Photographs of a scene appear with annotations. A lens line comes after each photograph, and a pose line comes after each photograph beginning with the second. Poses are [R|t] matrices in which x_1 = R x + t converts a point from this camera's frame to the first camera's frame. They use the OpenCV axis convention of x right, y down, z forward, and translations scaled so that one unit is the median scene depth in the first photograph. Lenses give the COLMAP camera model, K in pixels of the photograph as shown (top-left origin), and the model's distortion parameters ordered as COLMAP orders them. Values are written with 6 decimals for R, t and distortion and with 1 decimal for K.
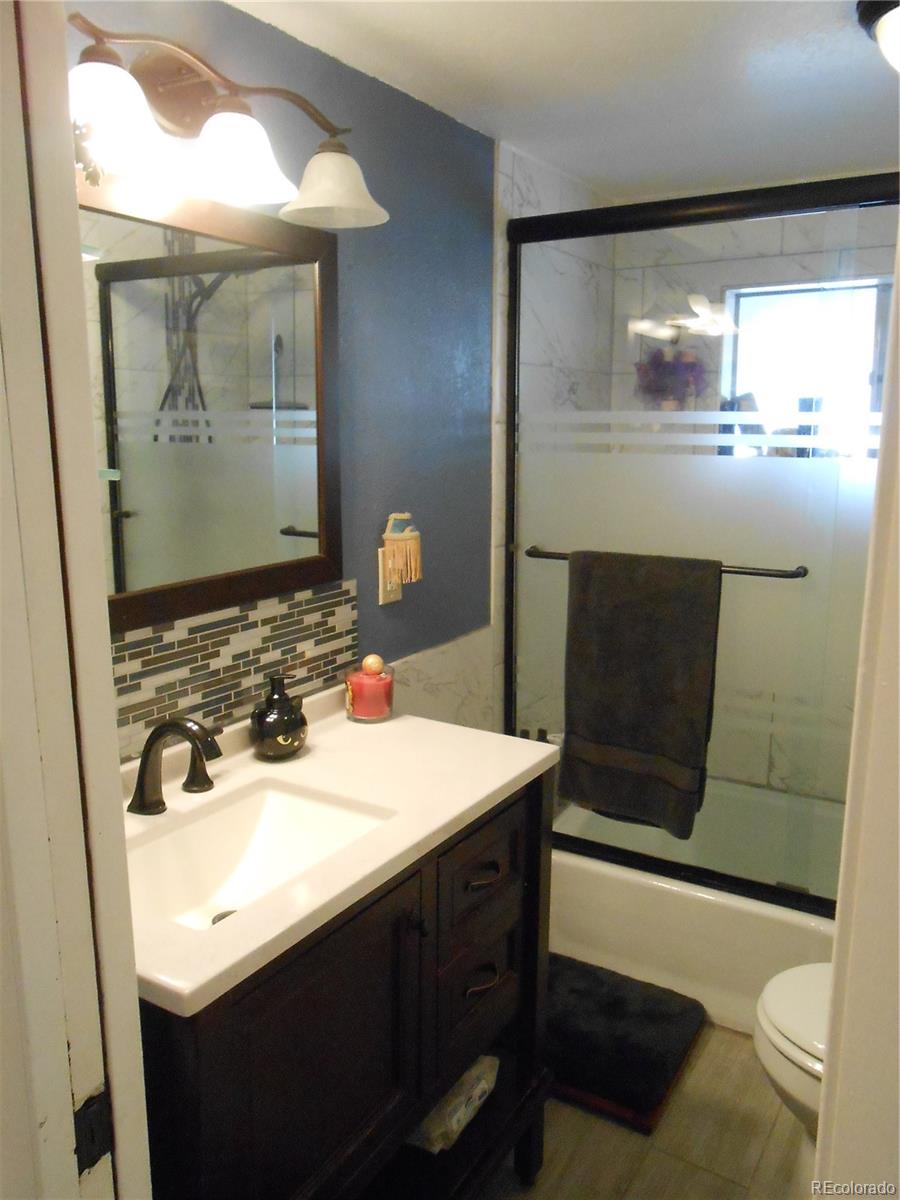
lens RADIAL K [[949.8, 0, 450.0], [0, 949.8, 600.0], [0, 0, 1]] dist [-0.007622, 0.020860]
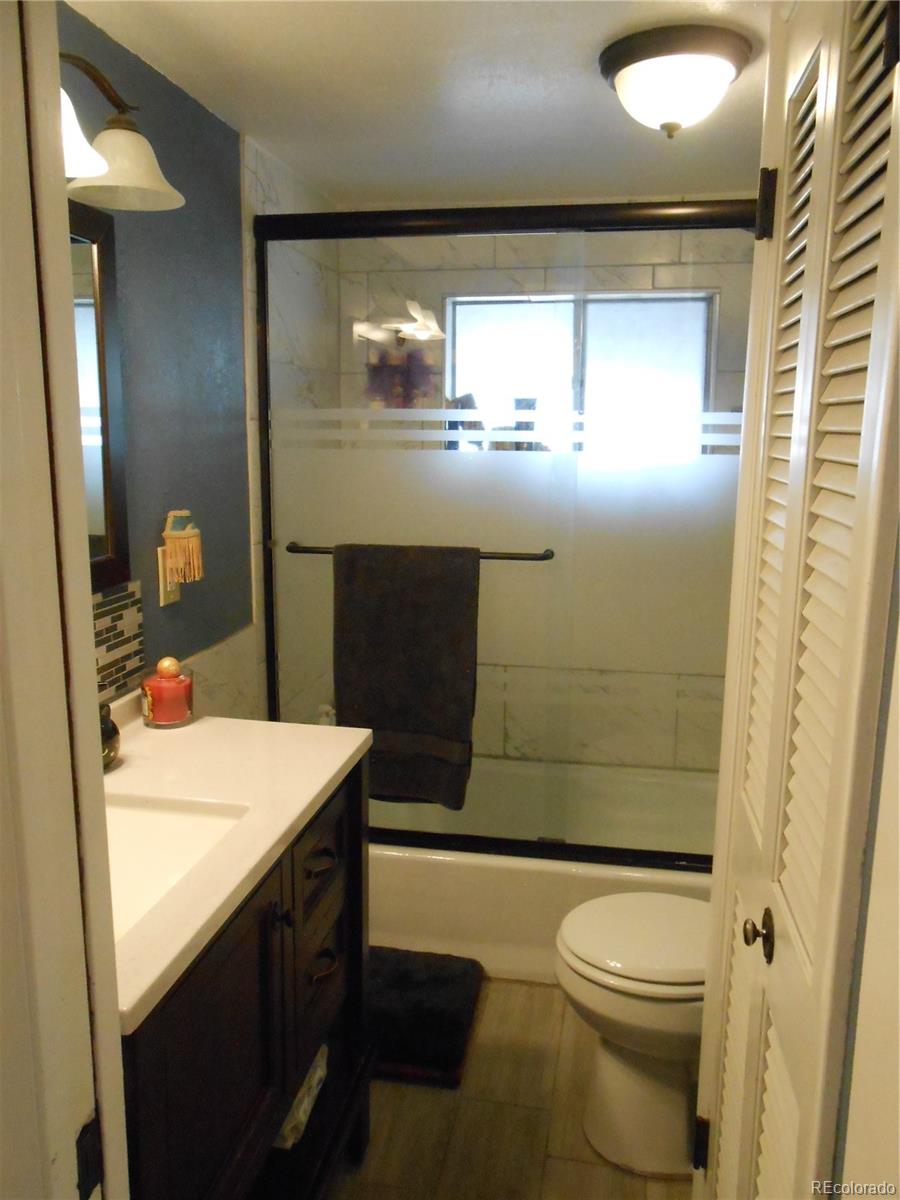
lens RADIAL K [[949.8, 0, 450.0], [0, 949.8, 600.0], [0, 0, 1]] dist [-0.007622, 0.020860]
pose [[0.935339, -0.059252, 0.348755, -0.122390], [0.060977, 0.998121, 0.006042, 0.009581], [-0.348458, 0.015614, 0.937194, -0.000844]]
